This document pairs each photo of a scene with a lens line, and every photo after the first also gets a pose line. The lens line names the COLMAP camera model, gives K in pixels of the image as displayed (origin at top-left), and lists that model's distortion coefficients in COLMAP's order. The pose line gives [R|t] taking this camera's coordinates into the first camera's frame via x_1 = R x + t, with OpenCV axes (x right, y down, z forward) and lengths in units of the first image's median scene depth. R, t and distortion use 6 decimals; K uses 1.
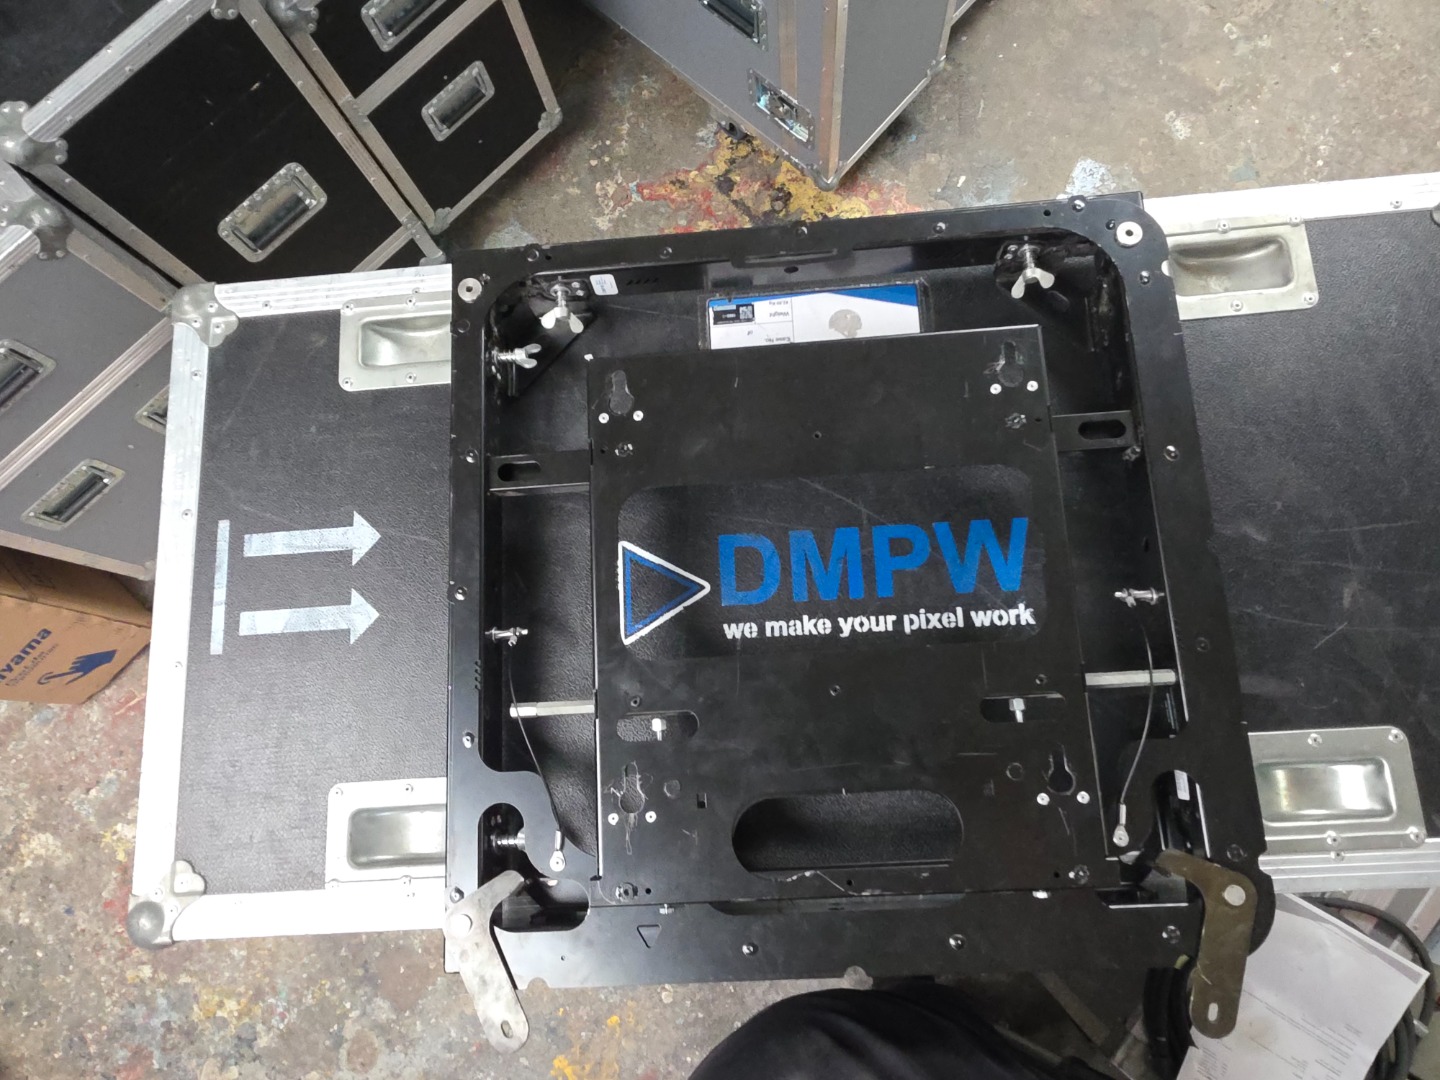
lens RADIAL K [[962.8, 0, 720.0], [0, 962.8, 540.0], [0, 0, 1]] dist [0.011048, -0.004679]
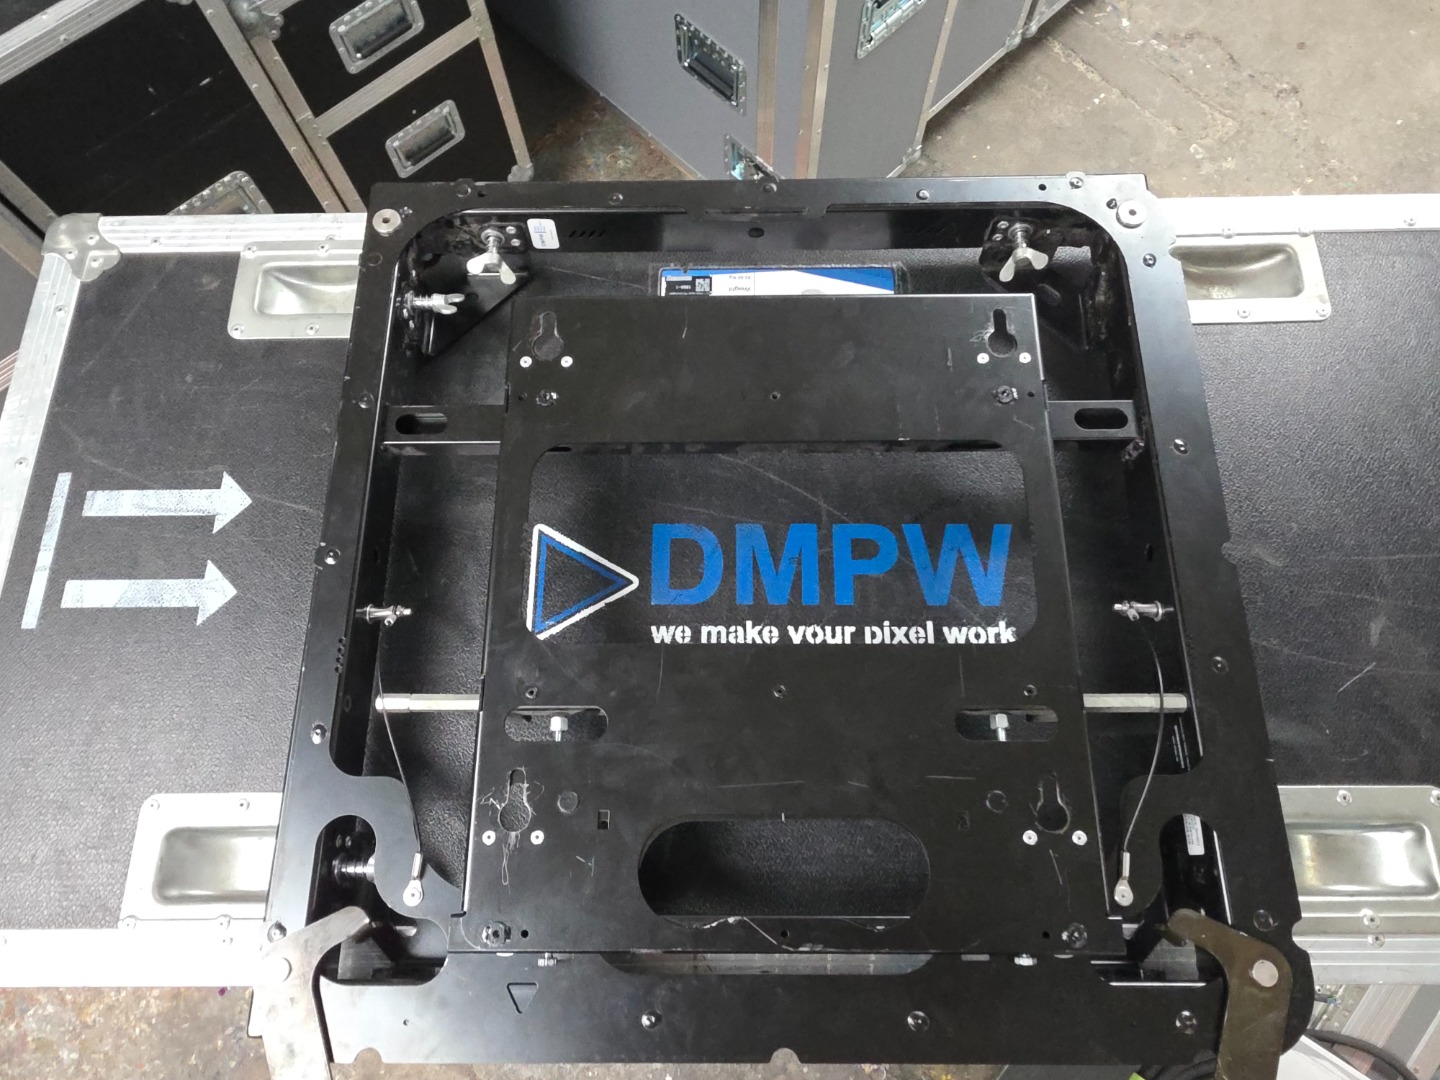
lens RADIAL K [[970.0, 0, 720.0], [0, 970.0, 540.0], [0, 0, 1]] dist [0.008663, -0.002851]
pose [[0.996635, 0.068995, 0.044259, 0.020970], [-0.063128, 0.990460, -0.122488, 0.113403], [-0.052288, 0.119281, 0.991483, 0.150836]]
